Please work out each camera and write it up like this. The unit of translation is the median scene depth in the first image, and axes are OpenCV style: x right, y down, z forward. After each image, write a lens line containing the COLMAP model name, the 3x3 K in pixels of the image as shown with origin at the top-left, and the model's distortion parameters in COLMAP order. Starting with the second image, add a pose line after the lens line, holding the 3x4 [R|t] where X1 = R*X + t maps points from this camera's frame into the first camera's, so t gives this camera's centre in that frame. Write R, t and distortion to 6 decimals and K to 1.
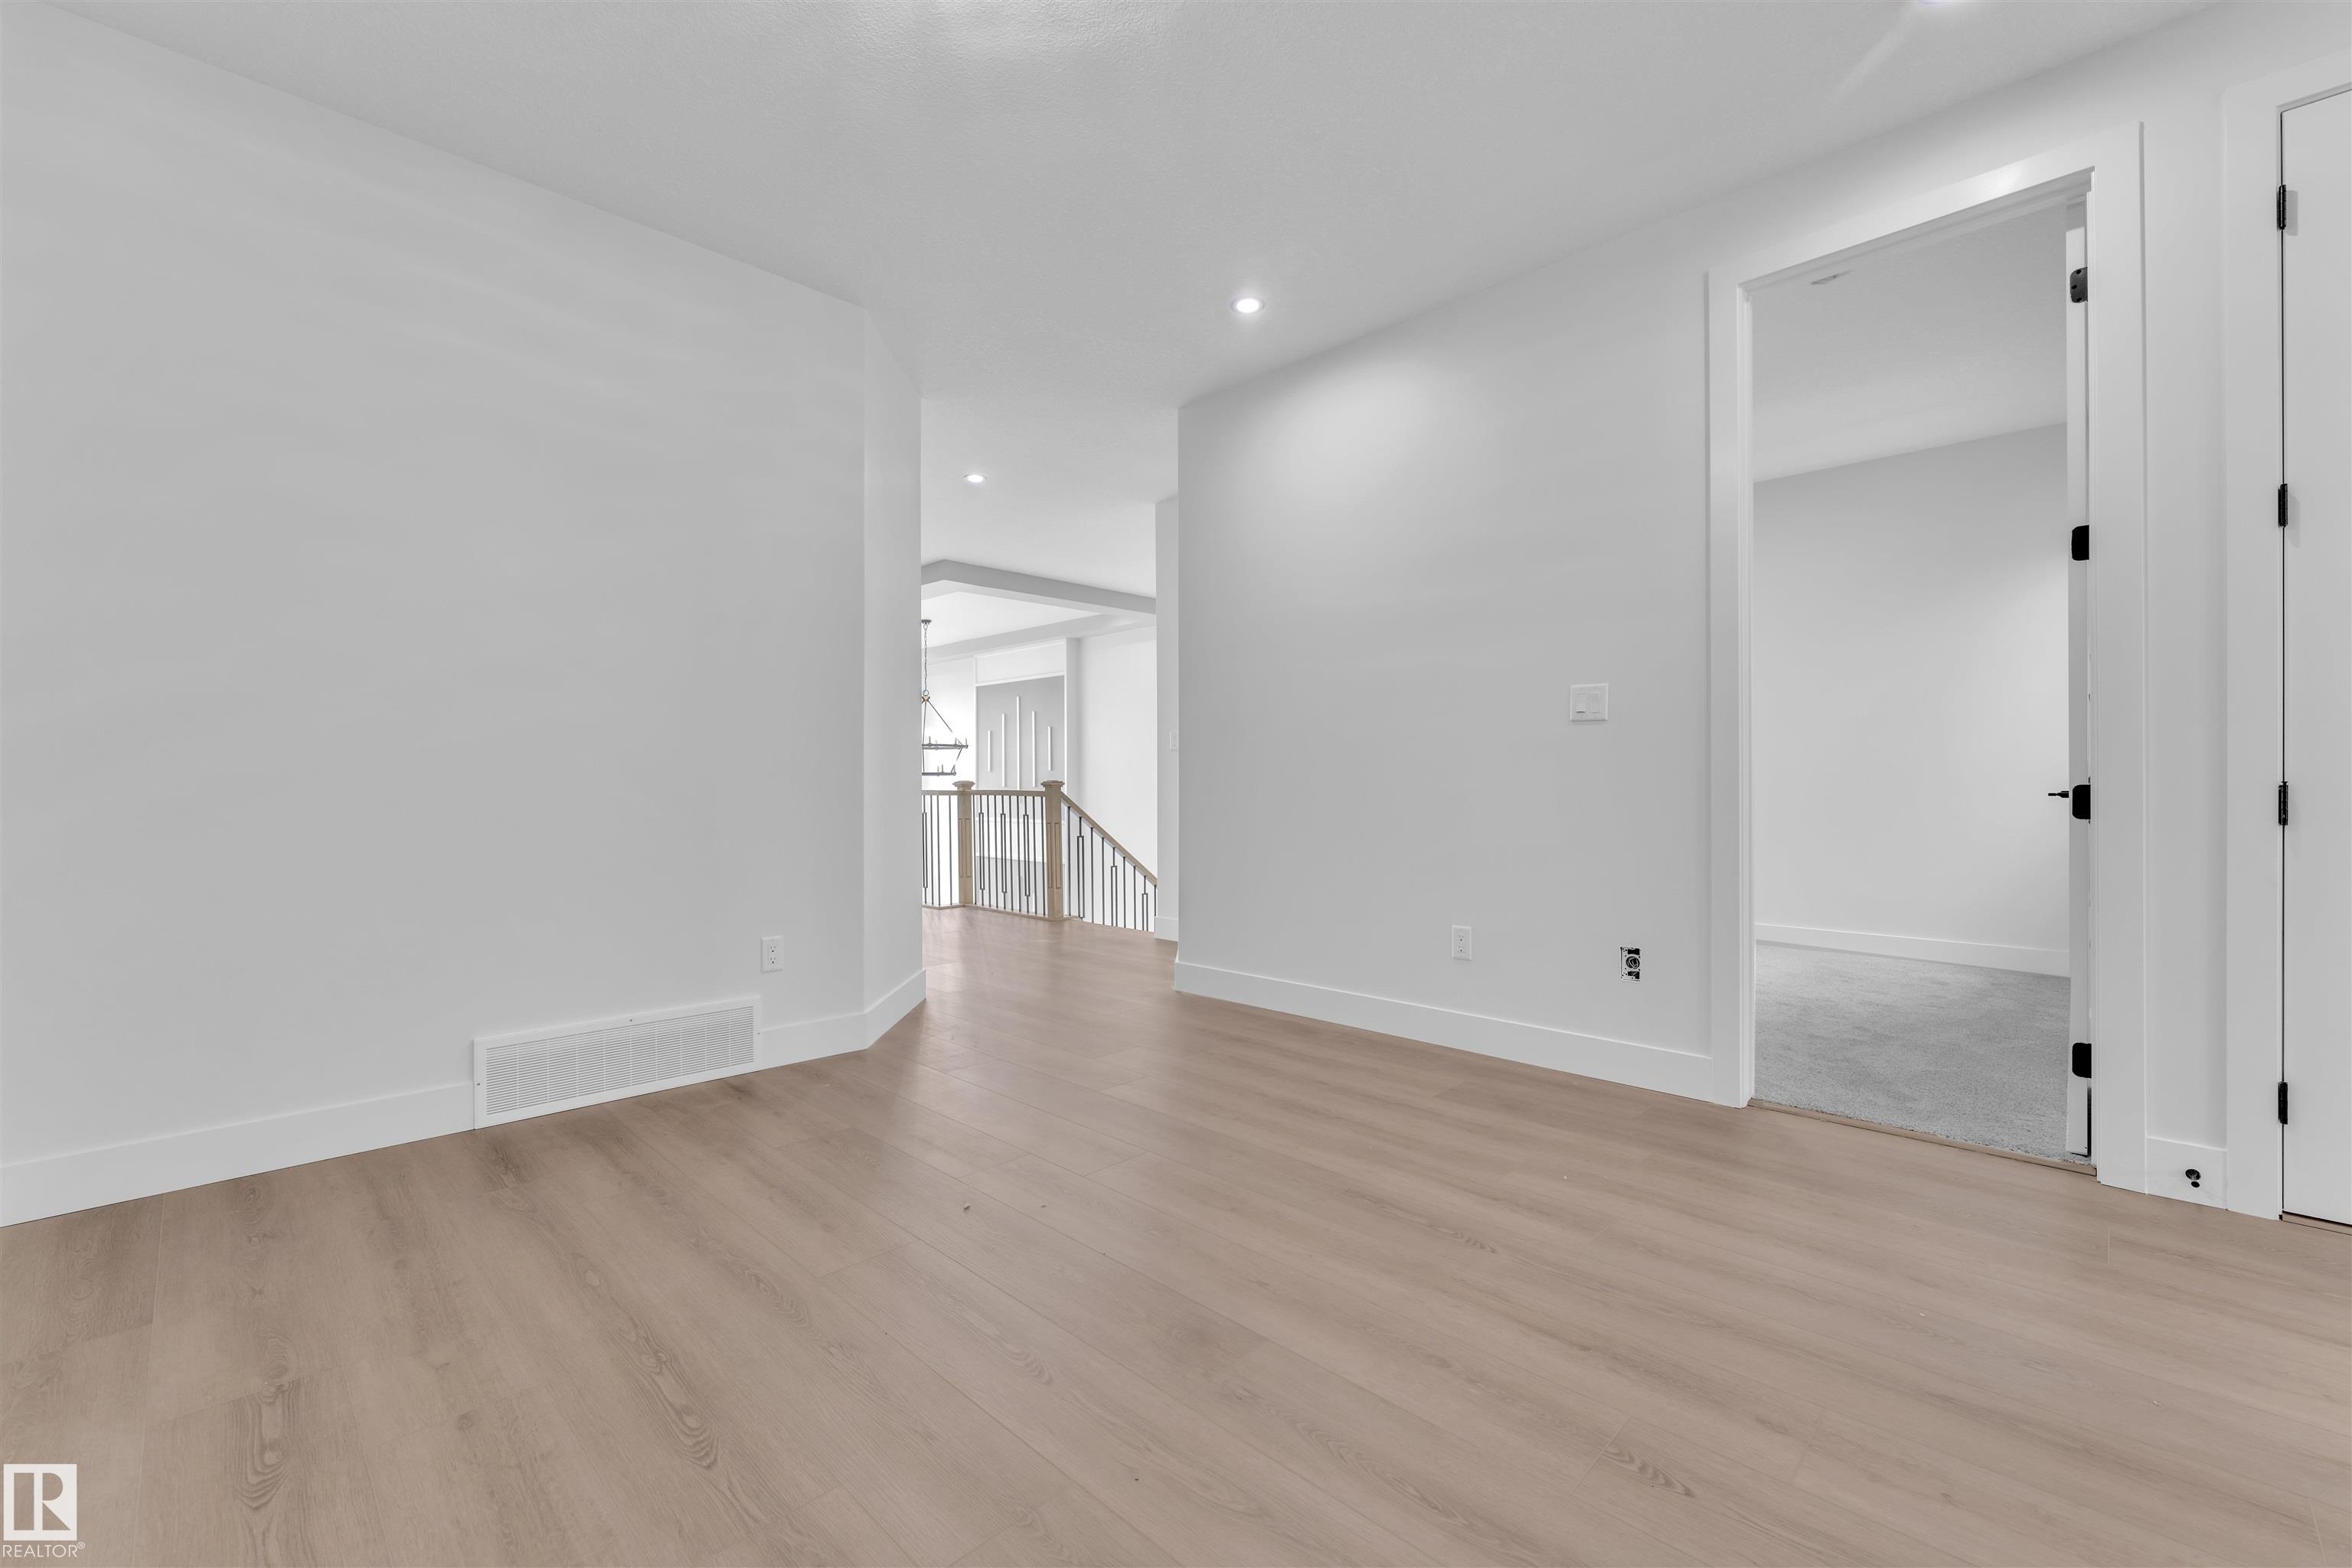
lens RADIAL K [[968.3, 0, 1180.4], [0, 968.3, 804.6], [0, 0, 1]] dist [-0.001686, -0.000314]
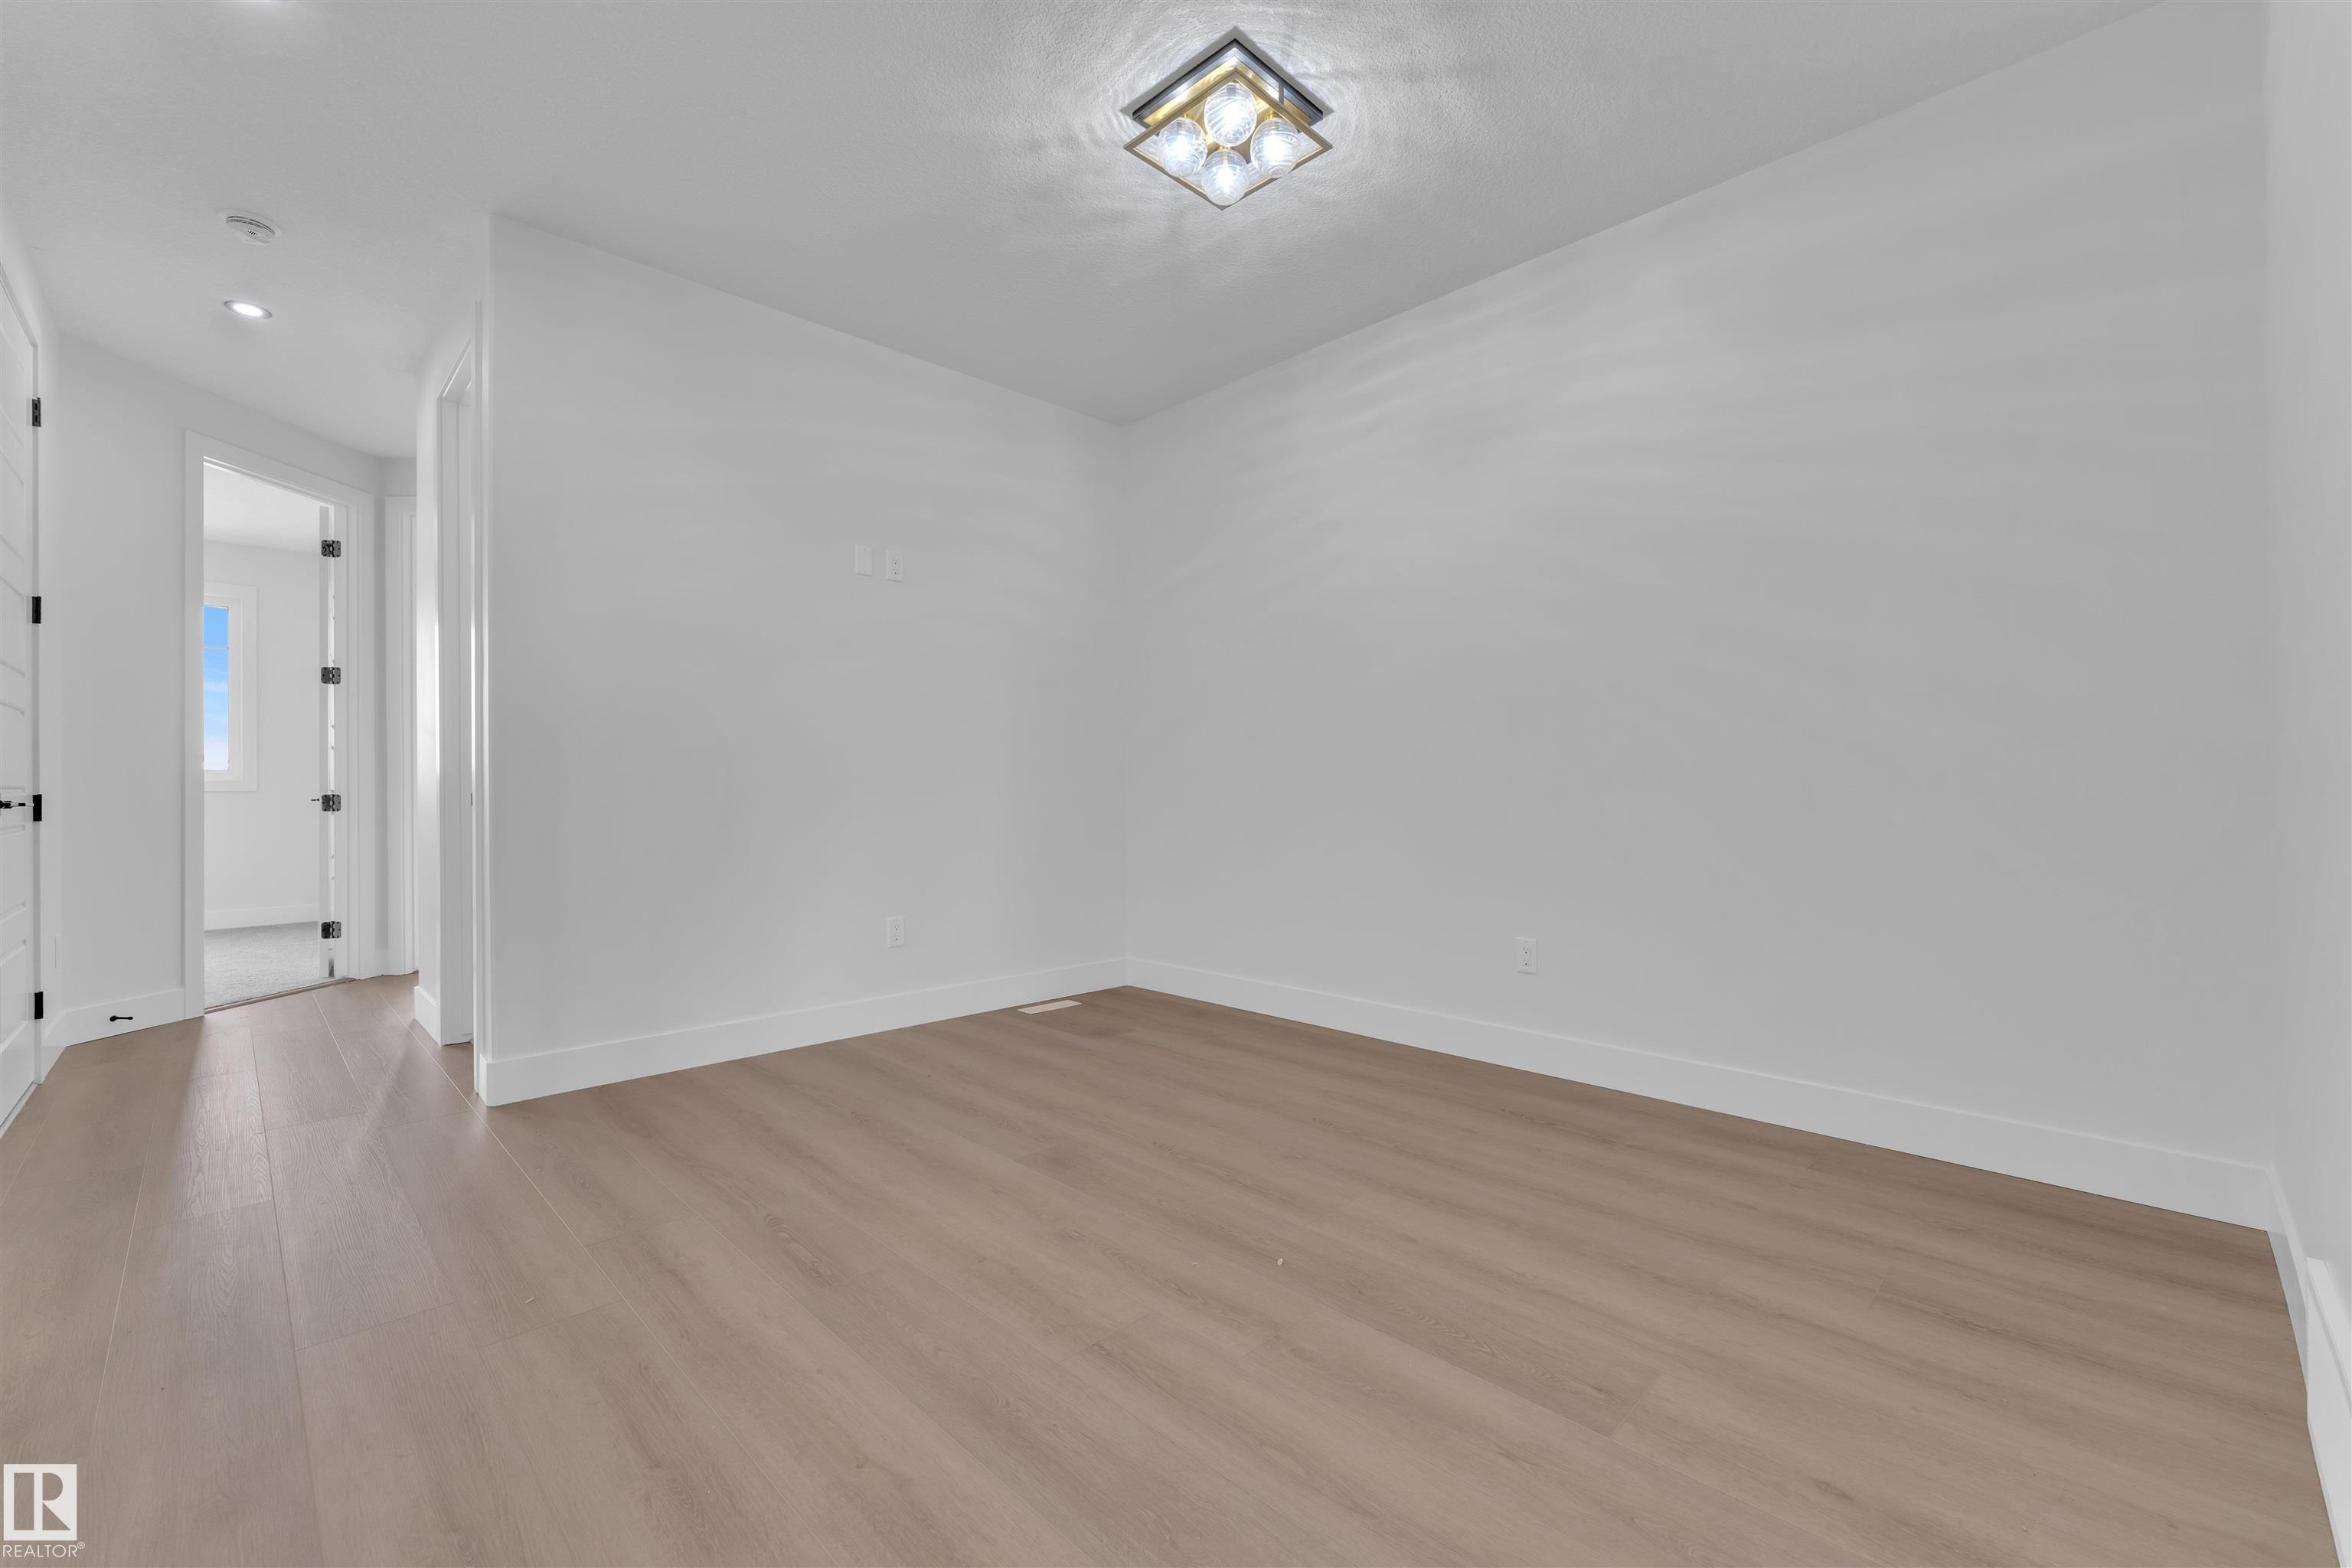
lens RADIAL K [[968.3, 0, 1180.4], [0, 968.3, 804.6], [0, 0, 1]] dist [-0.001686, -0.000314]
pose [[-0.999948, 0.004446, 0.009162, -0.140933], [0.004808, 0.999189, 0.039965, -0.039177], [-0.008977, 0.040007, -0.999159, 1.900824]]
